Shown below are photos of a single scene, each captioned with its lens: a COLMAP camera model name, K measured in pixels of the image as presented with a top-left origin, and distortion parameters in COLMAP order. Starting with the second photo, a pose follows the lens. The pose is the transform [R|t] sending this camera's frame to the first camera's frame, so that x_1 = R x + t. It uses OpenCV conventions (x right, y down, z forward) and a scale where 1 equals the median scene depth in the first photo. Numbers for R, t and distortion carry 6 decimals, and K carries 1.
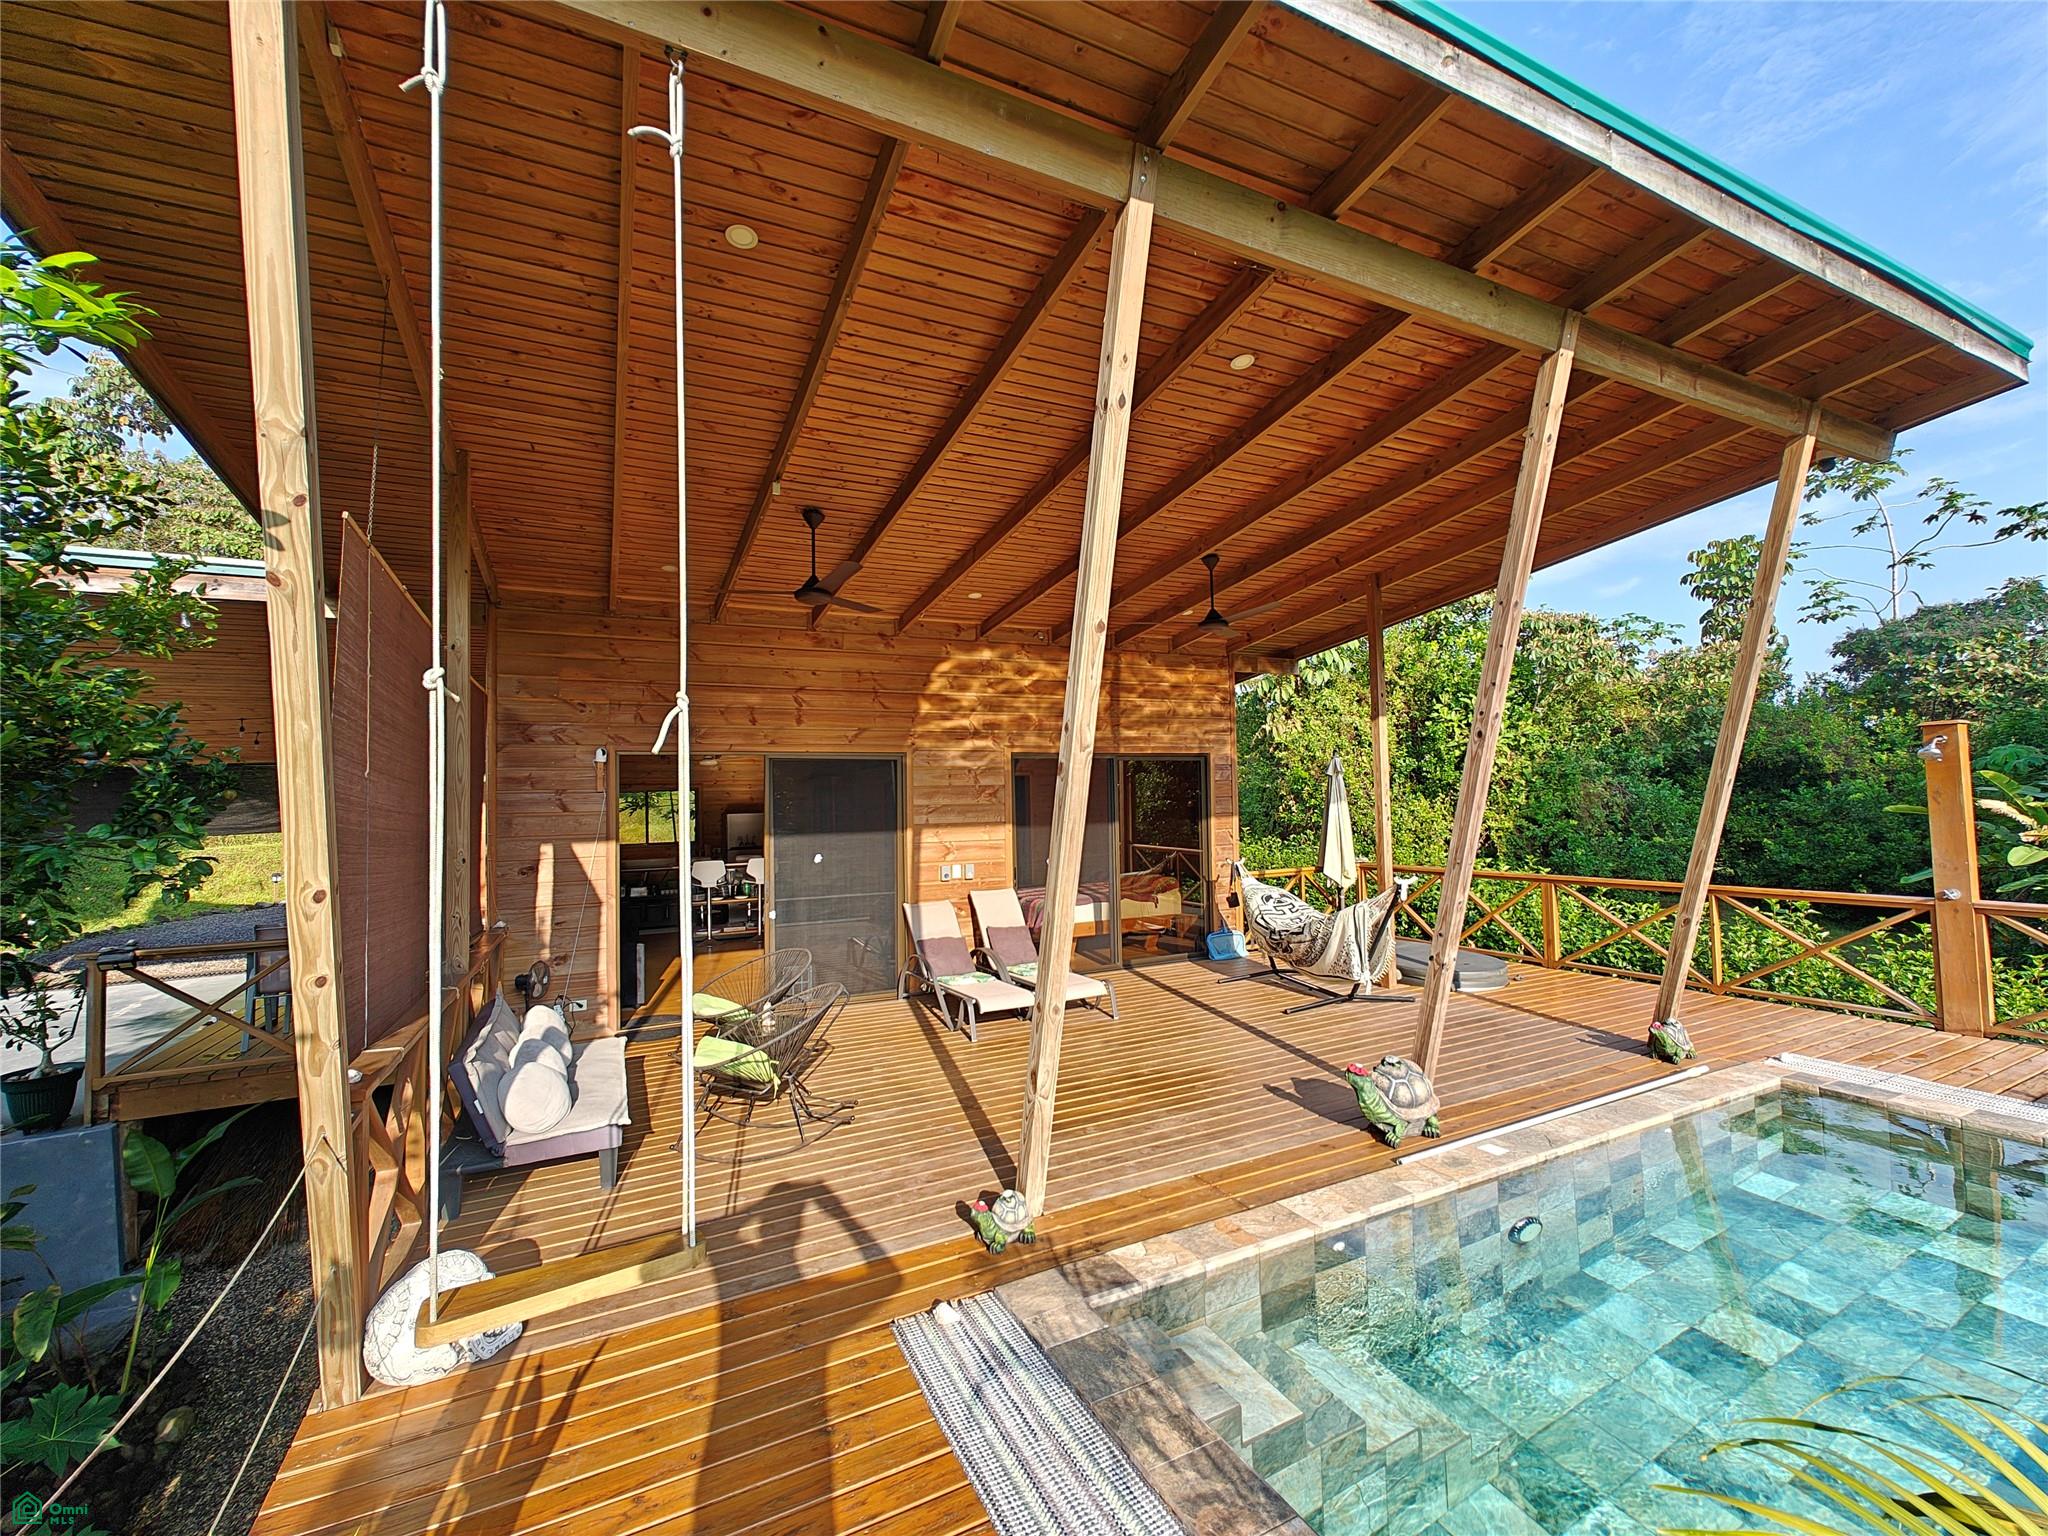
lens RADIAL K [[852.7, 0, 1026.6], [0, 852.7, 772.1], [0, 0, 1]] dist [0.011902, -0.004371]
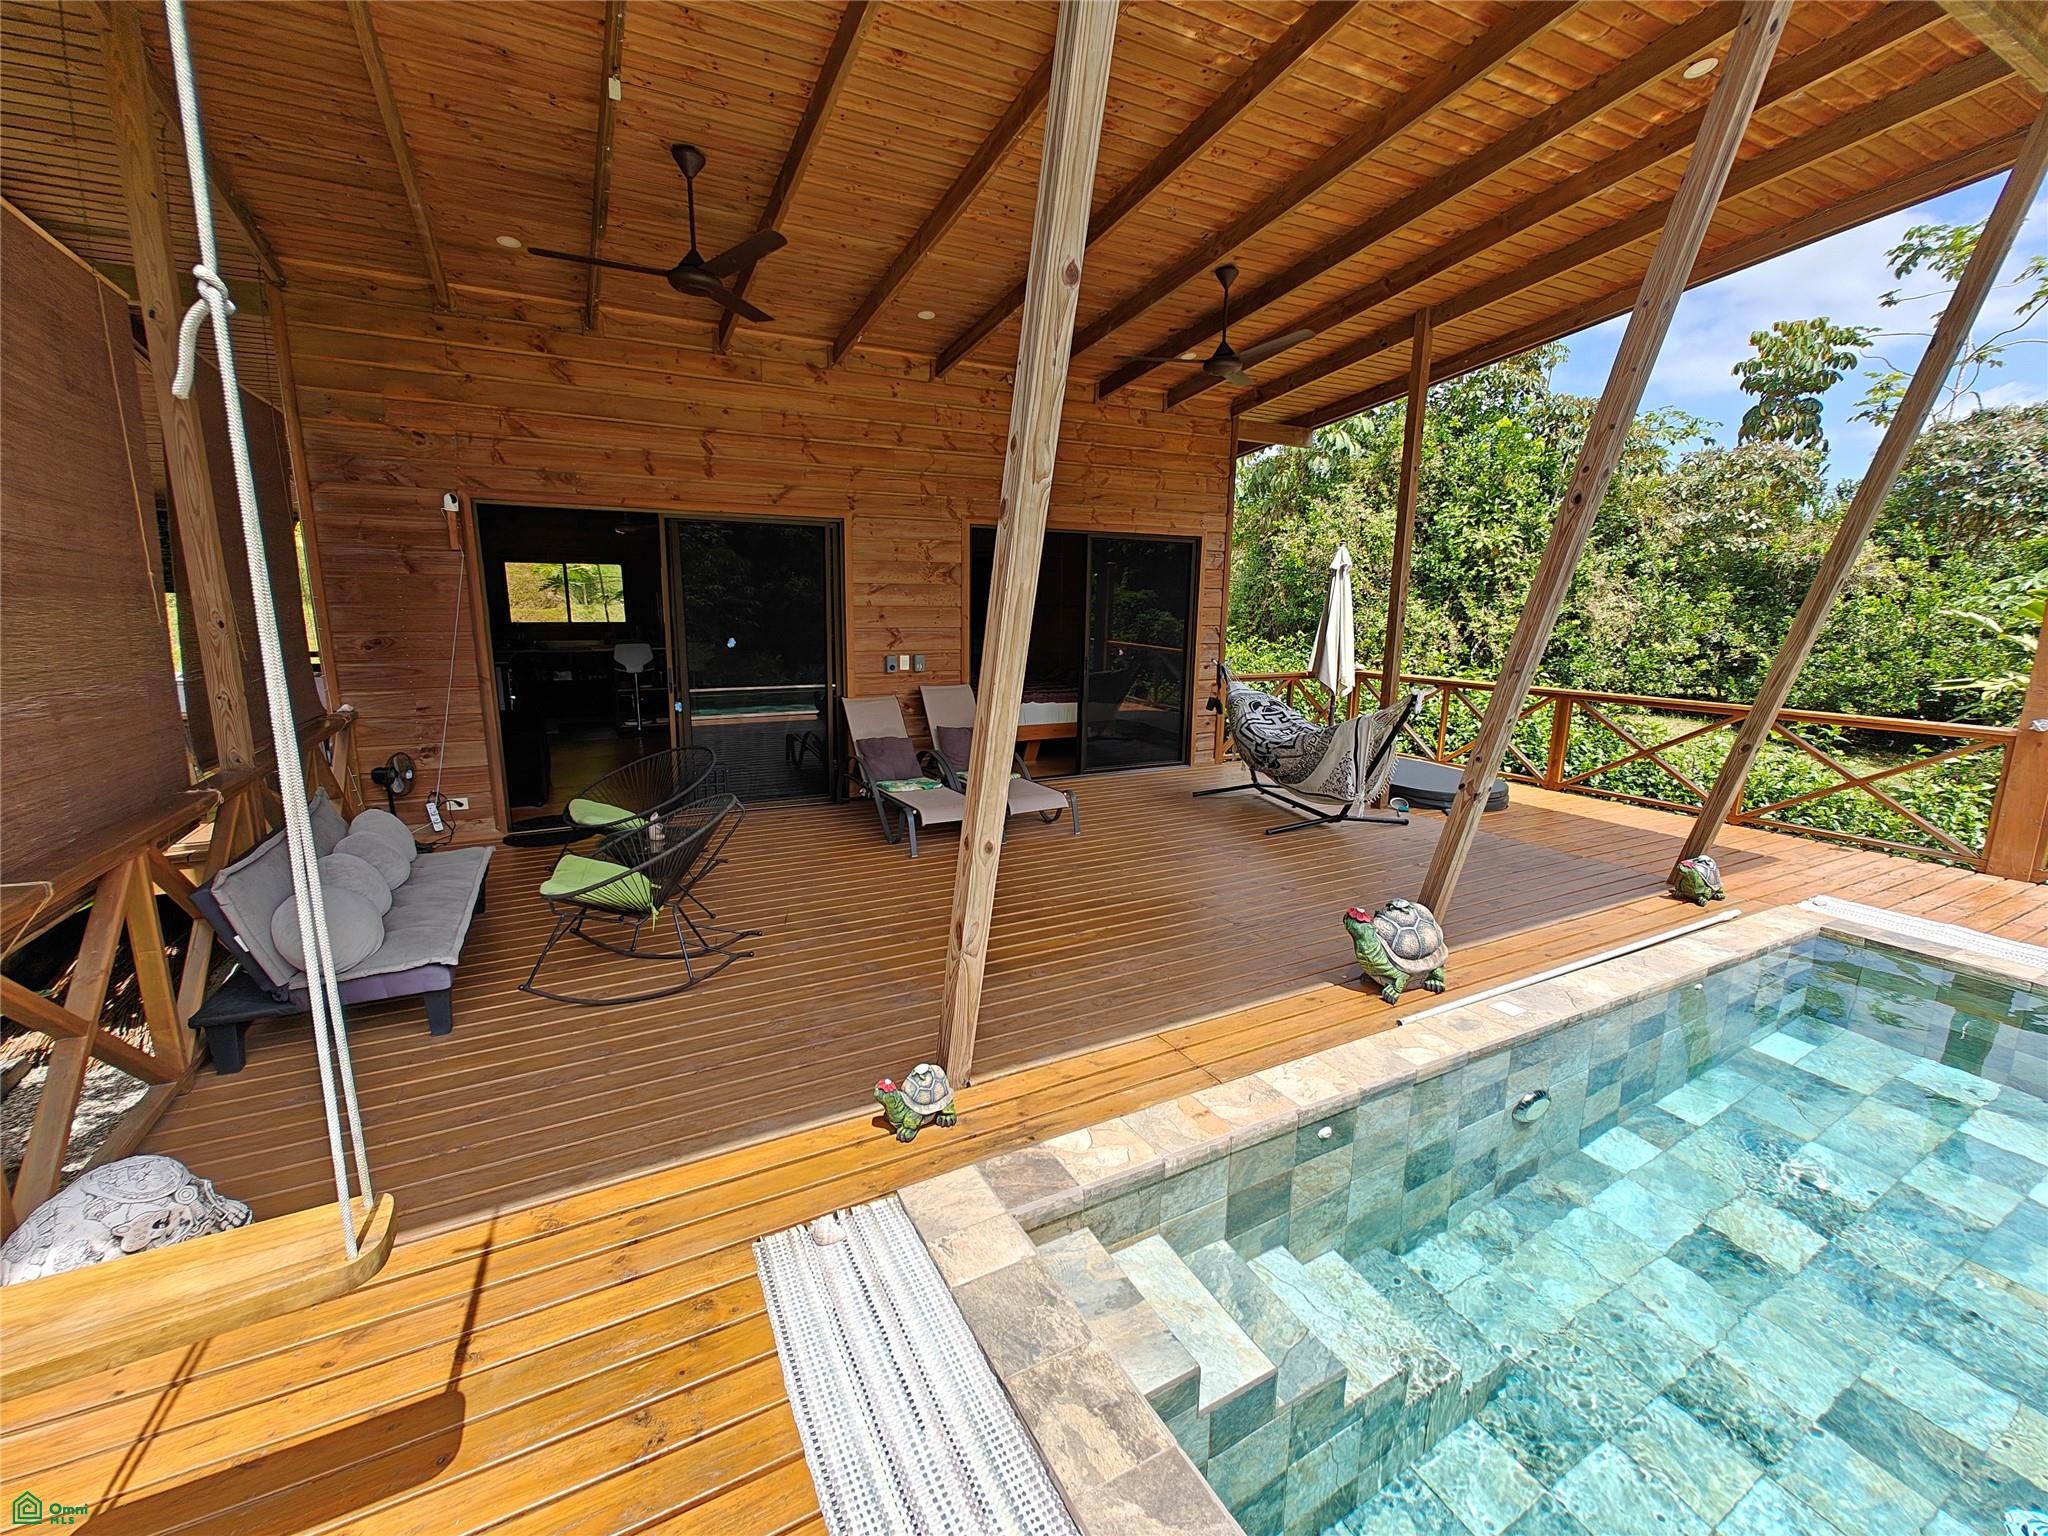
lens RADIAL K [[856.0, 0, 1026.0], [0, 856.0, 773.1], [0, 0, 1]] dist [0.008816, -0.003335]
pose [[0.999081, 0.028939, 0.031620, 0.025701], [-0.035516, 0.971902, 0.232691, 0.023997], [-0.023998, -0.233600, 0.972037, 0.177690]]
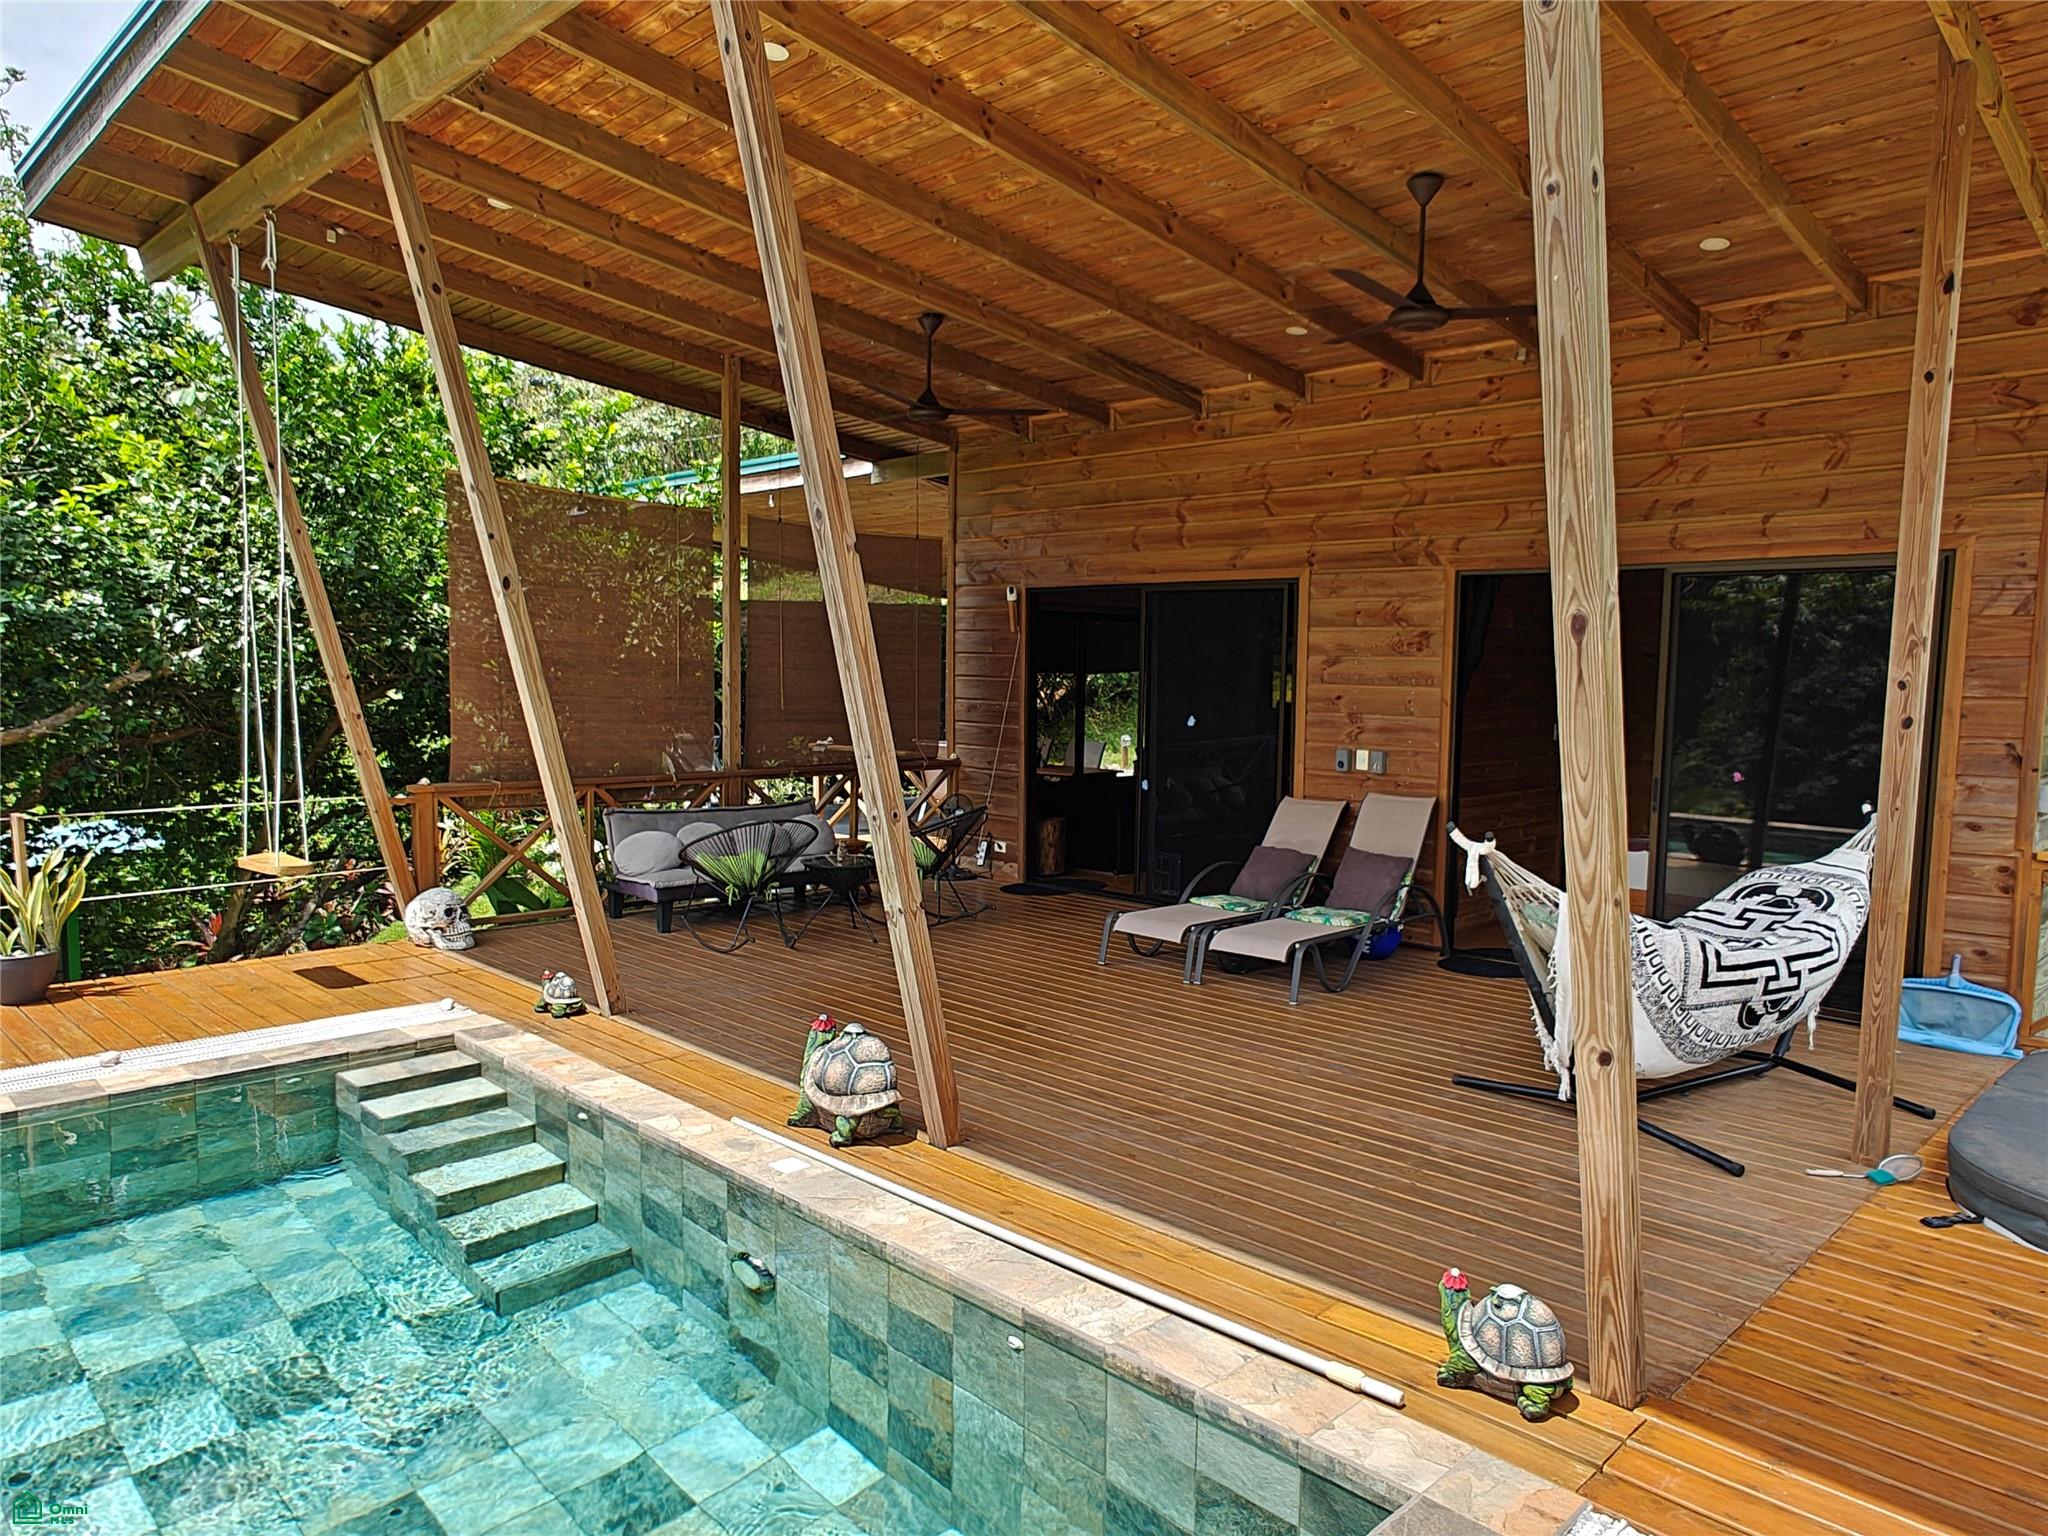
lens RADIAL K [[1361.7, 0, 1022.1], [0, 1361.7, 777.9], [0, 0, 1]] dist [-0.027984, -0.000103]
pose [[0.325318, 0.113880, -0.938722, 1.216533], [0.019084, 0.991729, 0.126924, -0.009330], [0.945412, -0.059205, 0.320454, 0.632489]]
